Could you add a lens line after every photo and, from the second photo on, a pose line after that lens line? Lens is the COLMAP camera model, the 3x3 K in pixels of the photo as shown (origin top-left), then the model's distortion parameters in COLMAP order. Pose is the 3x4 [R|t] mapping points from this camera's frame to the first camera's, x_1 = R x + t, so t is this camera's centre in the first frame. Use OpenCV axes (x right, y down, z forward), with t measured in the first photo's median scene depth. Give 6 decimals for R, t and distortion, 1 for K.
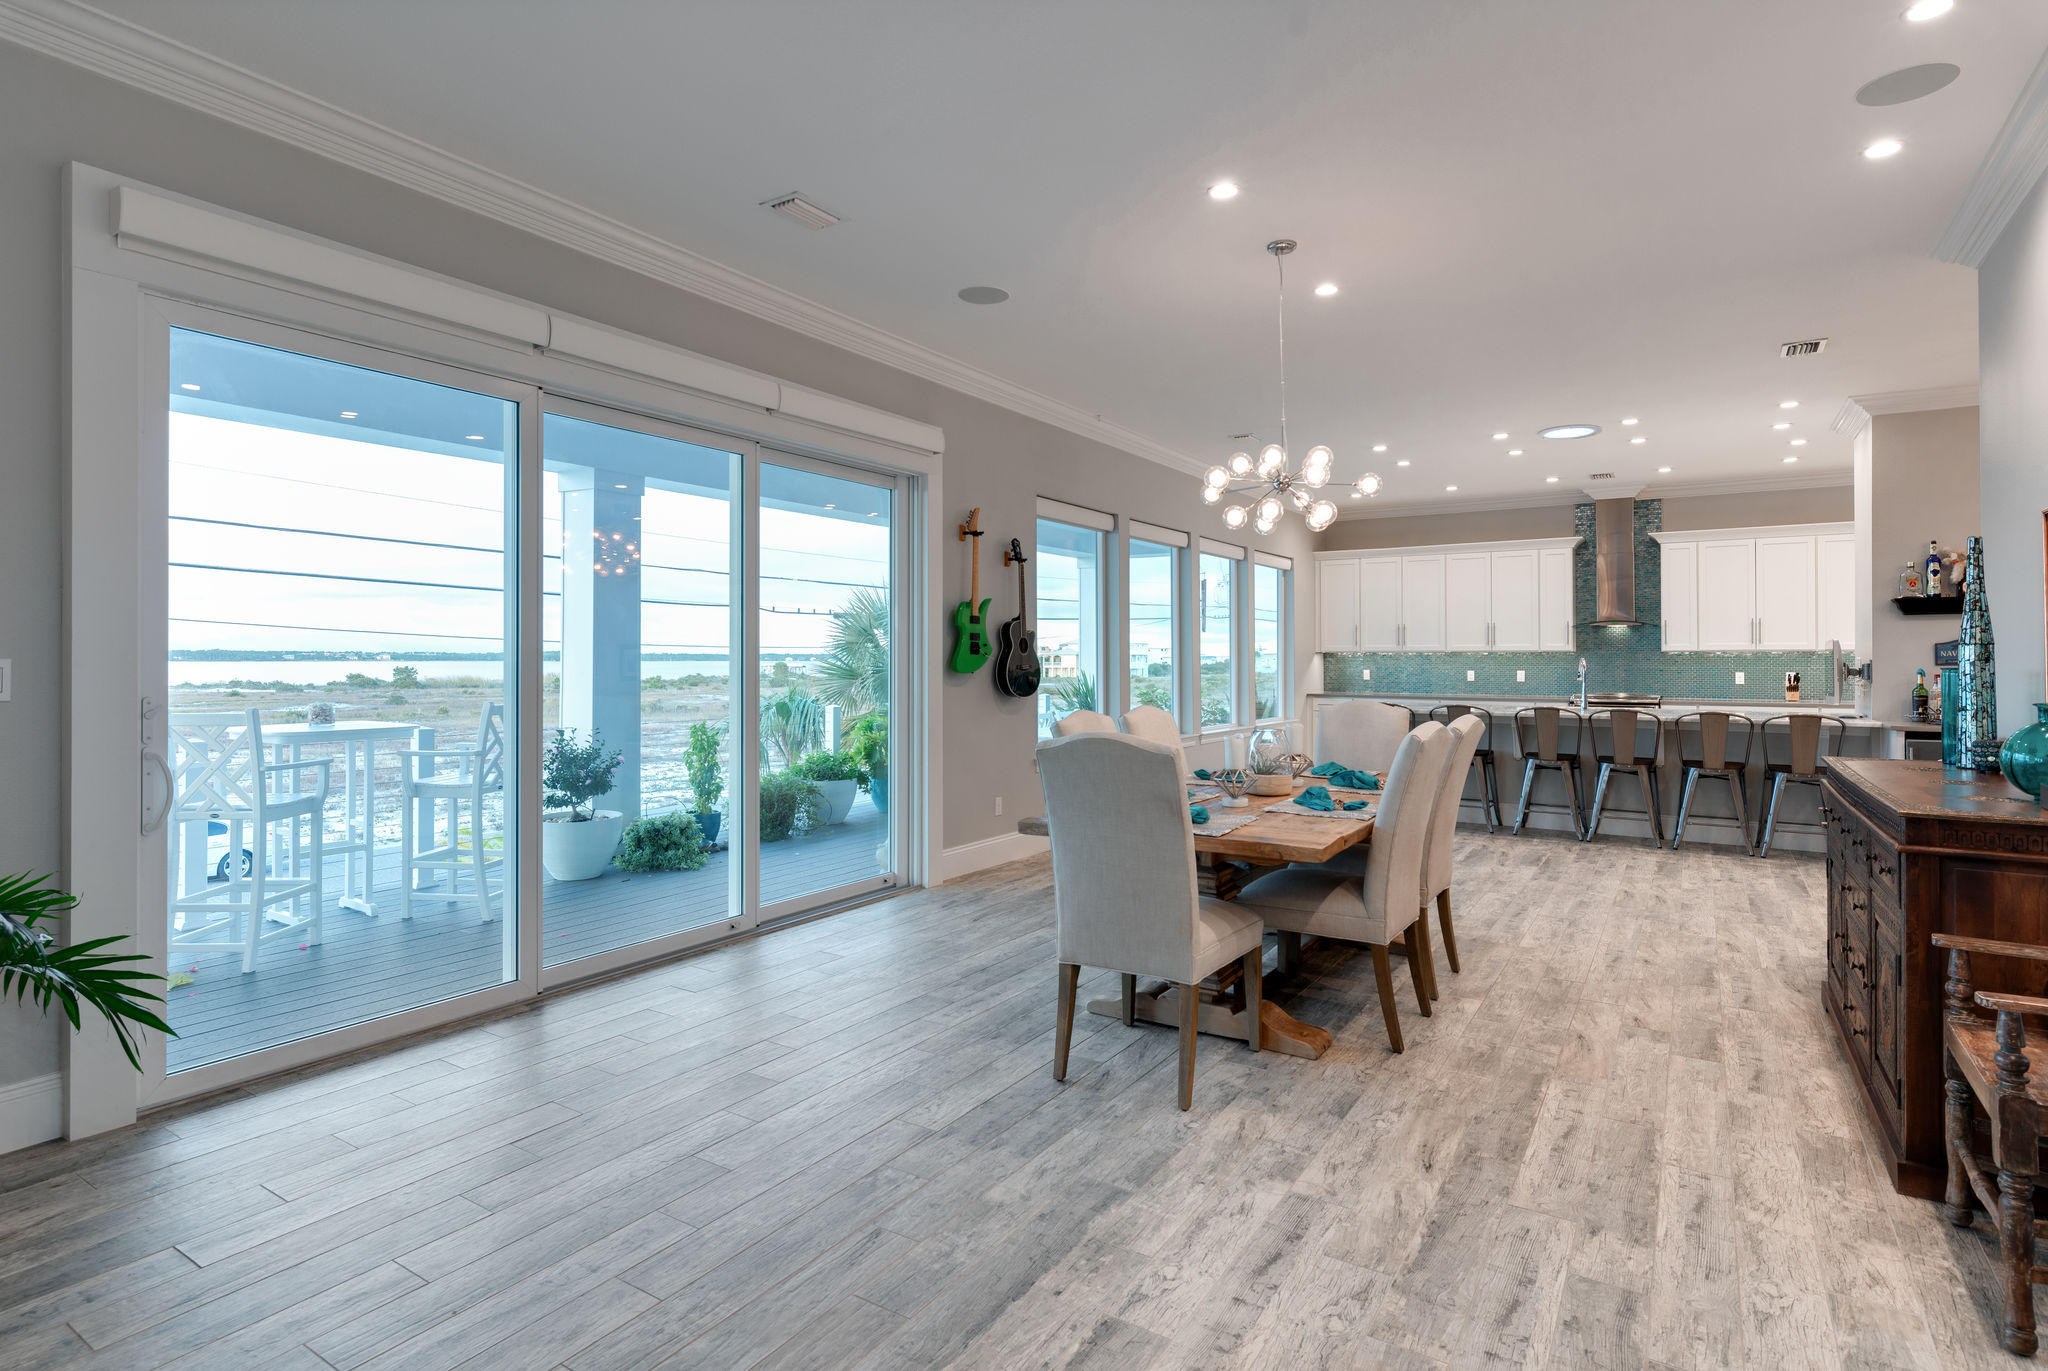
lens RADIAL K [[1046.7, 0, 1037.5], [0, 1046.7, 605.0], [0, 0, 1]] dist [0.001263, -0.002516]
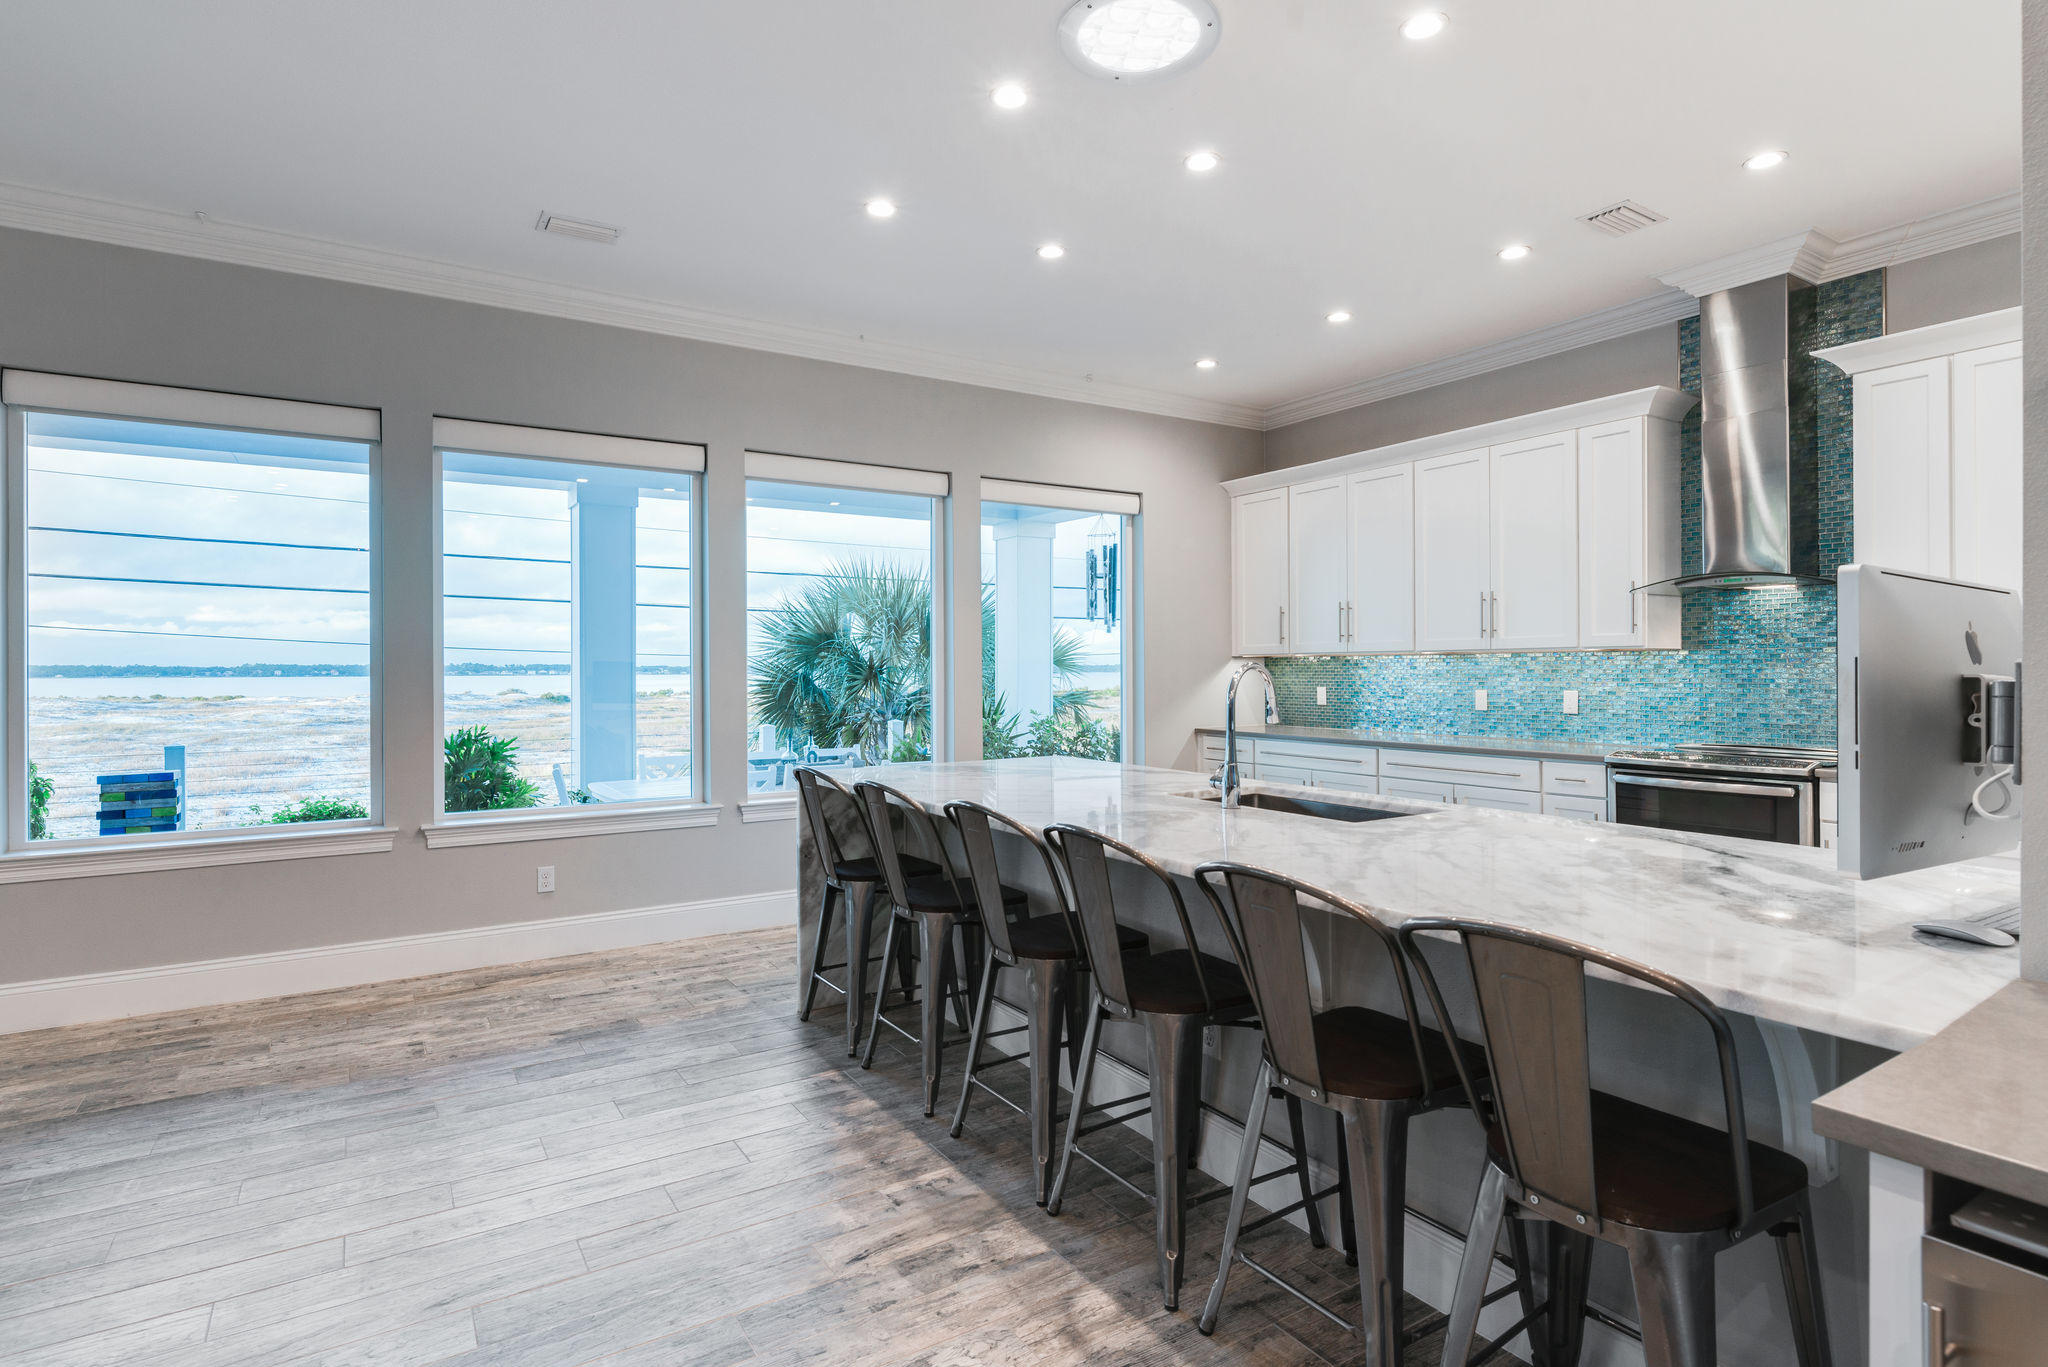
lens RADIAL K [[1046.7, 0, 1006.4], [0, 1046.7, 643.6], [0, 0, 1]] dist [0.001263, -0.002516]
pose [[0.904780, -0.015144, -0.425610, 0.802559], [0.026282, 0.999448, 0.020308, 0.046319], [0.425067, -0.029560, 0.904679, 0.850991]]
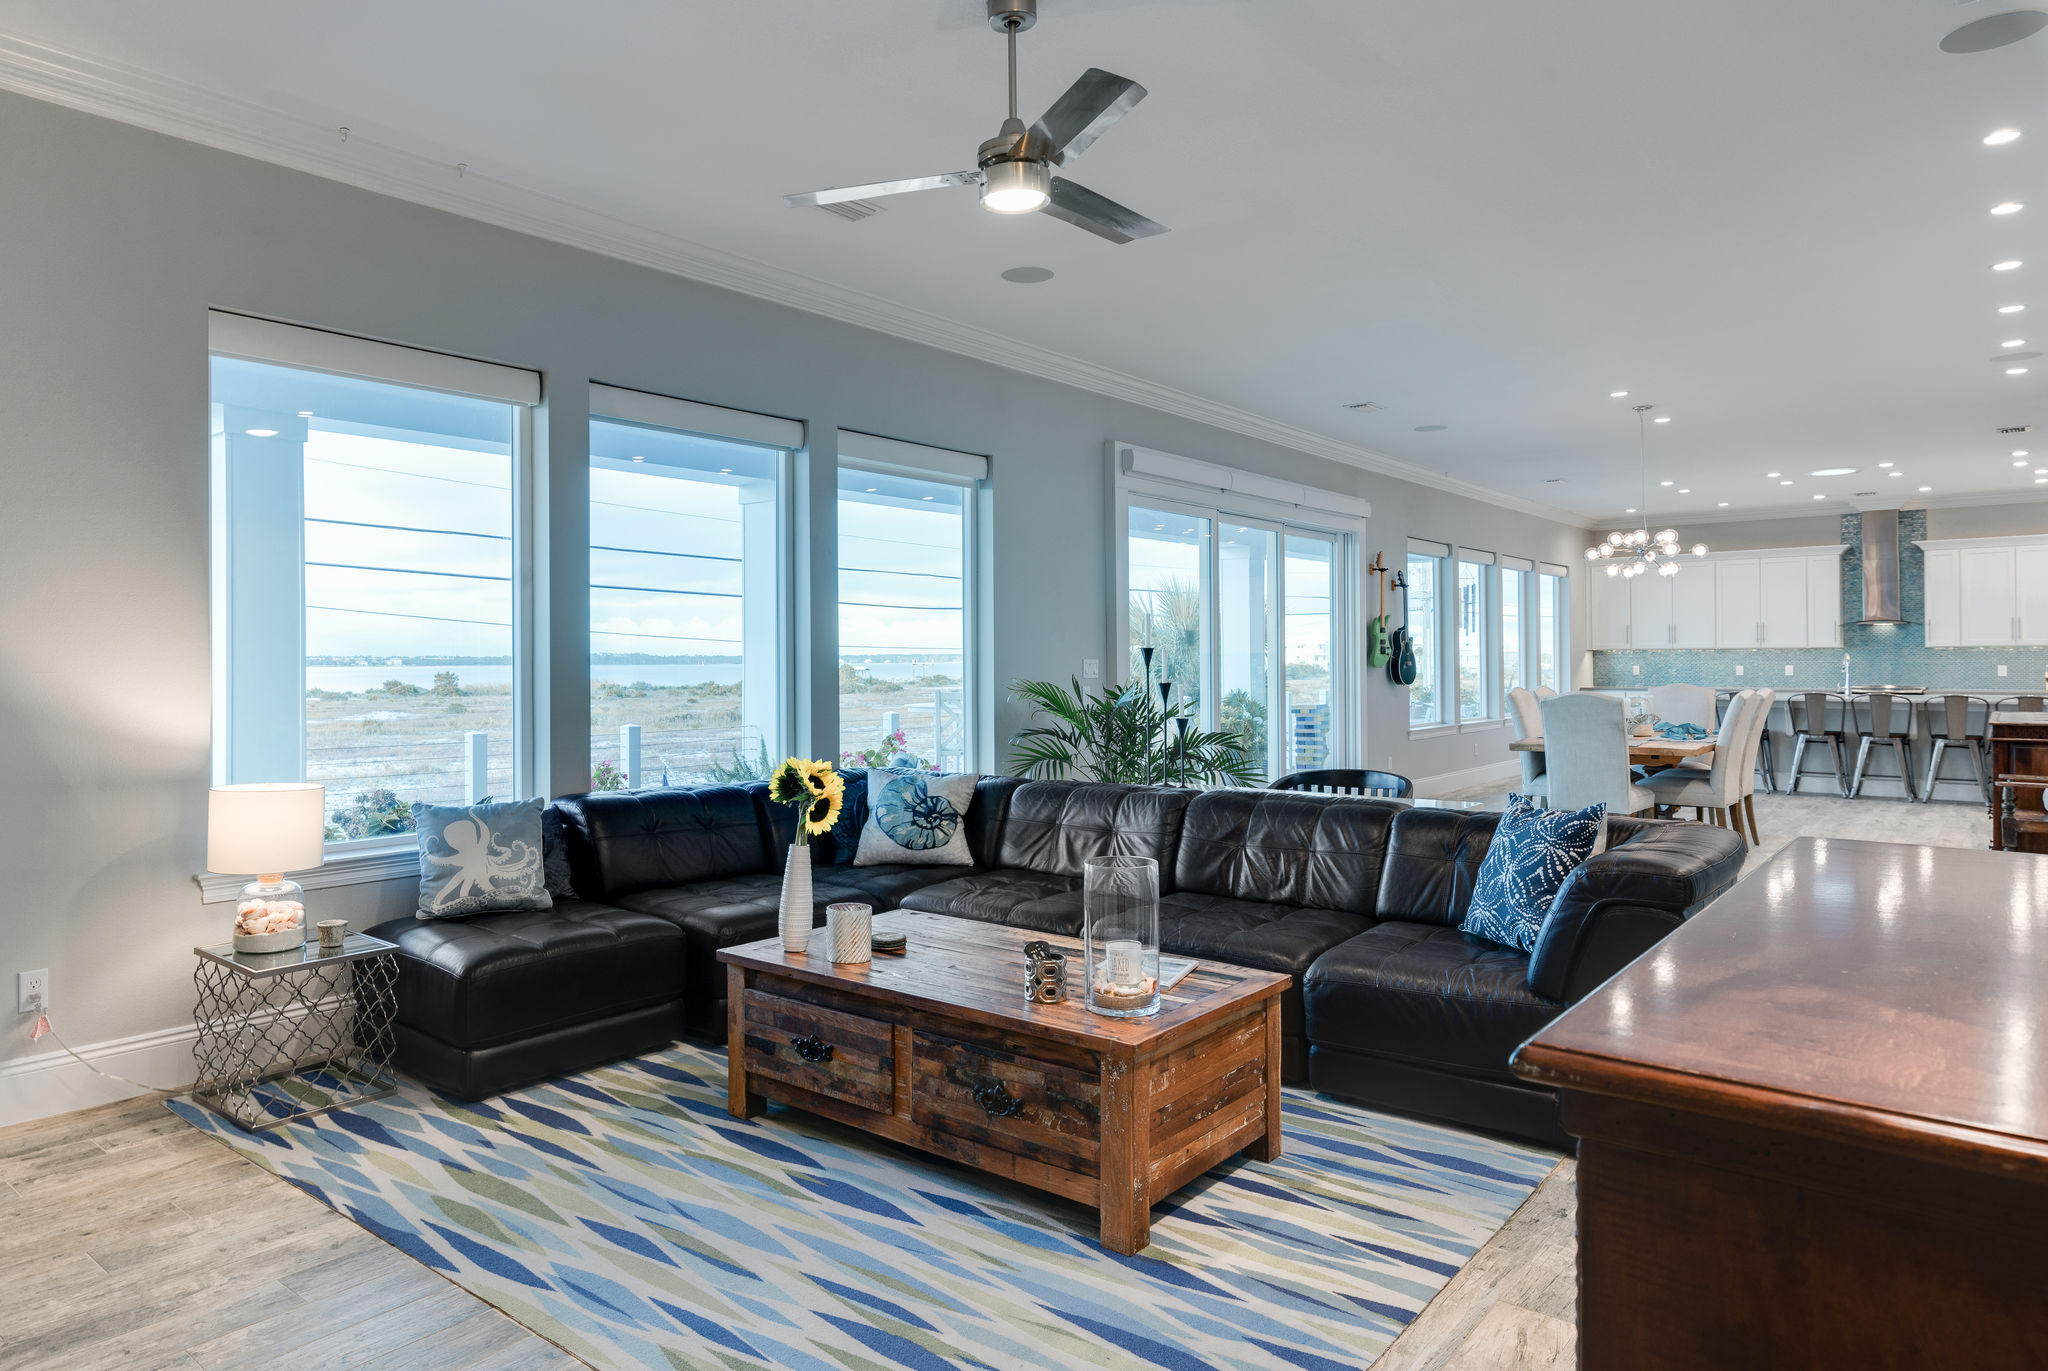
lens RADIAL K [[1280.5, 0, 960.6], [0, 1280.5, 614.4], [0, 0, 1]] dist [0.000531, -0.002320]
pose [[0.990907, -0.011809, -0.134029, -0.411586], [0.014019, 0.999781, 0.015553, -0.044368], [0.133816, -0.017291, 0.990855, -0.838815]]
